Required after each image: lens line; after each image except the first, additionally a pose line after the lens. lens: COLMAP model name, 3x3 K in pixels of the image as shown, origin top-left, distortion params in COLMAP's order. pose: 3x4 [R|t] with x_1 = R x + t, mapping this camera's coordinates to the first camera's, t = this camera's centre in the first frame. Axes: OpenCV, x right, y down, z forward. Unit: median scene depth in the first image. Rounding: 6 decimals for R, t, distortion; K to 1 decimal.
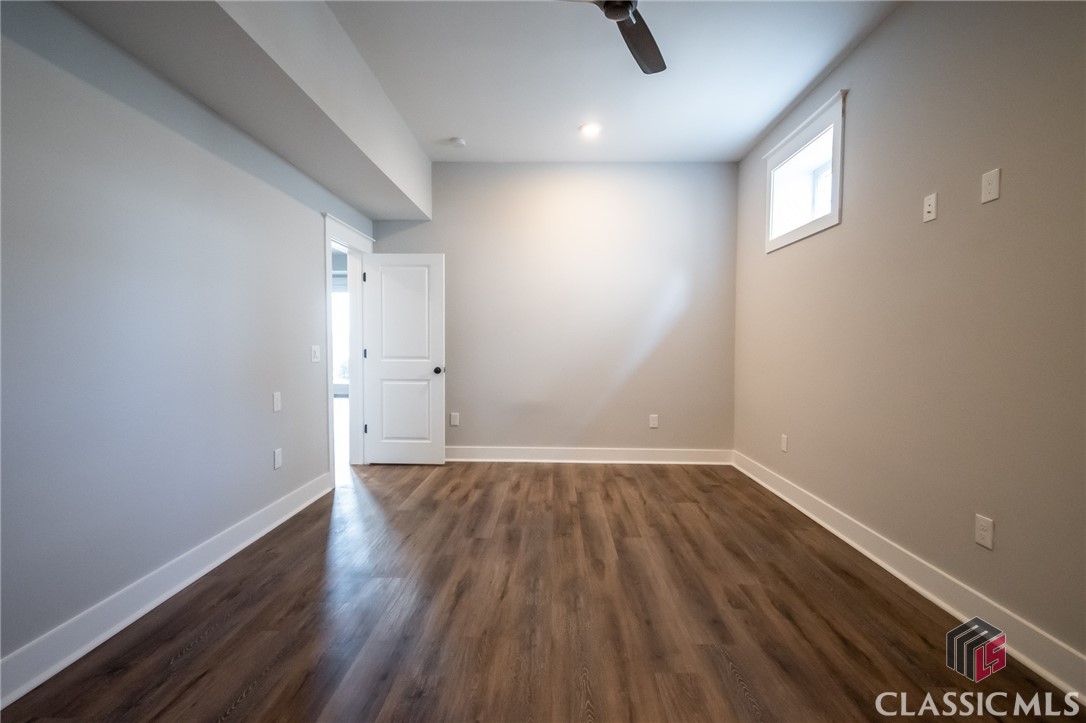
lens RADIAL K [[479.0, 0, 543.2], [0, 479.0, 360.7], [0, 0, 1]] dist [0.000169, -0.000014]
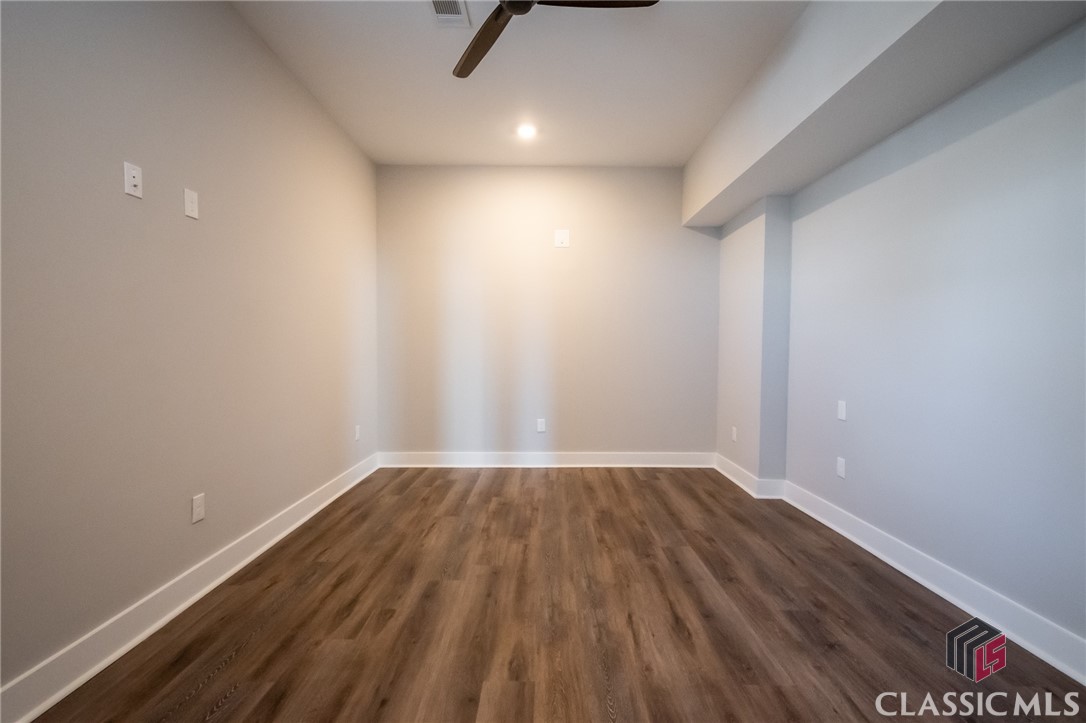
lens RADIAL K [[479.0, 0, 543.2], [0, 479.0, 360.7], [0, 0, 1]] dist [0.000169, -0.000014]
pose [[-0.999657, -0.011362, -0.023583, 0.112221], [-0.012816, 0.997967, 0.062427, -0.067723], [0.022826, 0.062708, -0.997771, 1.880580]]
